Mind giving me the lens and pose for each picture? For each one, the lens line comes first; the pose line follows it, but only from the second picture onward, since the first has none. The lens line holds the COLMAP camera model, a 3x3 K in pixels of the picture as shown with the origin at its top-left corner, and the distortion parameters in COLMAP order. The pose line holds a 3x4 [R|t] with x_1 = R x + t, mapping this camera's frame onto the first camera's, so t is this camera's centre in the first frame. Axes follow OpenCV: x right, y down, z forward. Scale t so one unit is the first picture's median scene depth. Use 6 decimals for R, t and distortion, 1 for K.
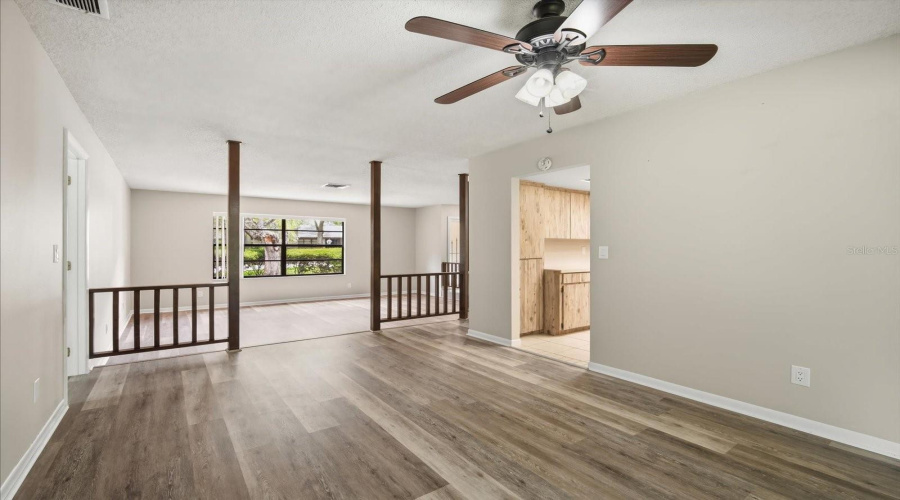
lens RADIAL K [[395.7, 0, 448.5], [0, 395.7, 247.7], [0, 0, 1]] dist [-0.015015, 0.002590]
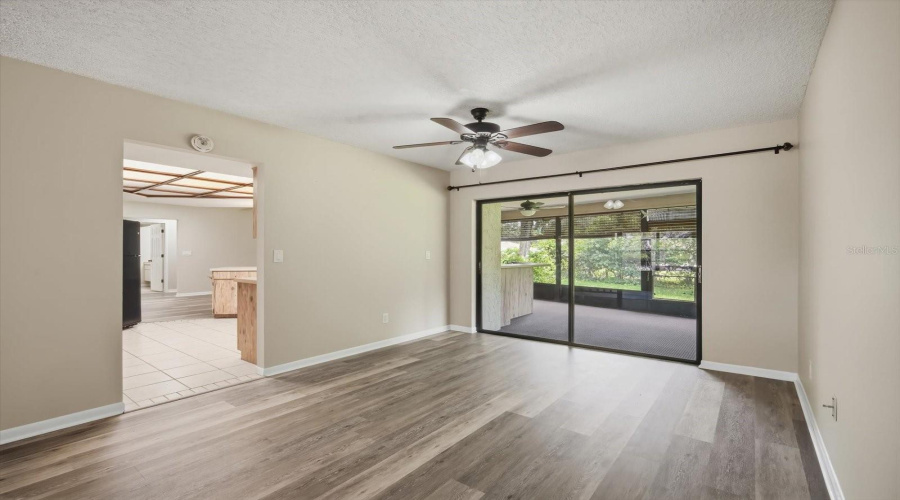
lens RADIAL K [[395.7, 0, 448.1], [0, 395.7, 250.4], [0, 0, 1]] dist [-0.015015, 0.002590]
pose [[-0.286011, 0.001202, 0.958226, -0.928112], [0.000365, 0.999999, -0.001145, -0.001731], [-0.958226, 0.000022, -0.286011, 1.118196]]
